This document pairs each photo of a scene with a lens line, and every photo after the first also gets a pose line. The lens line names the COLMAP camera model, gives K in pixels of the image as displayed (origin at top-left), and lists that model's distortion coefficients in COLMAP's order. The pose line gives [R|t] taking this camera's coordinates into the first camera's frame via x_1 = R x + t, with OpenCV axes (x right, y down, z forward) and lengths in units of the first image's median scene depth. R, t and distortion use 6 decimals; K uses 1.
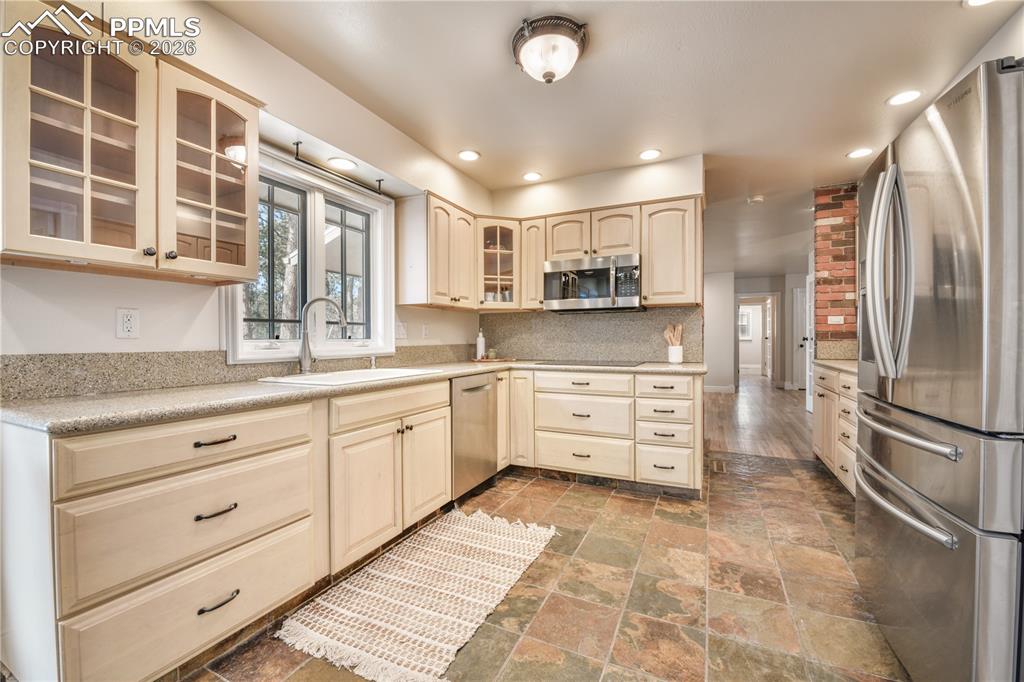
lens RADIAL K [[413.8, 0, 508.4], [0, 413.8, 343.5], [0, 0, 1]] dist [-0.015137, -0.000337]
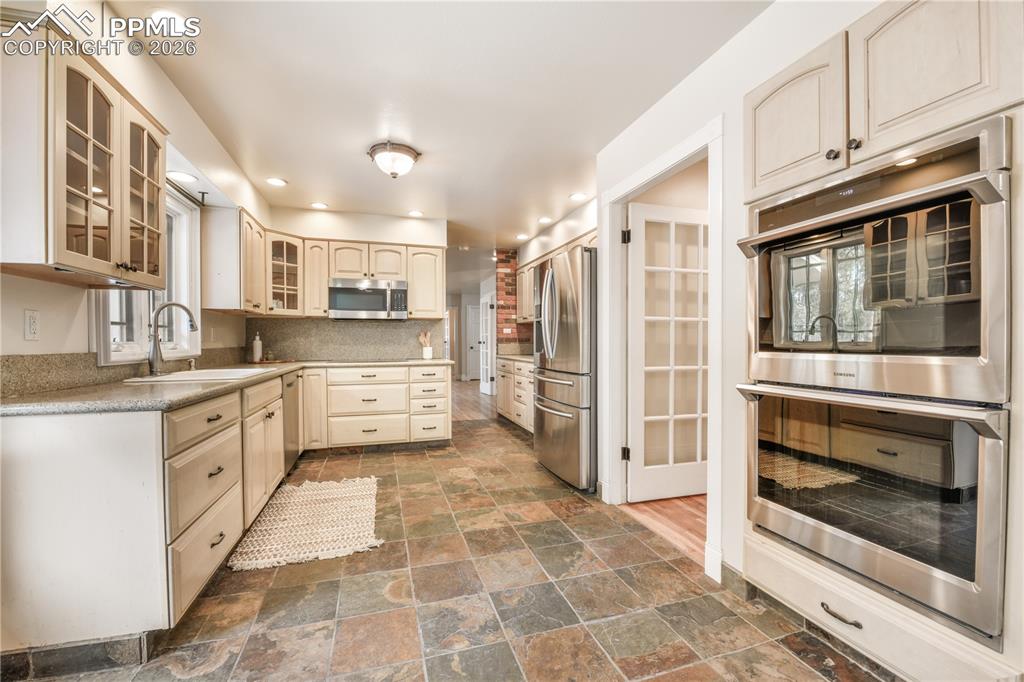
lens RADIAL K [[420.5, 0, 508.8], [0, 420.5, 347.6], [0, 0, 1]] dist [-0.020697, -0.000195]
pose [[0.730400, -0.007099, 0.682983, -0.441182], [0.006771, 0.999972, 0.003152, 0.005666], [-0.682986, 0.002322, 0.730428, -0.299604]]
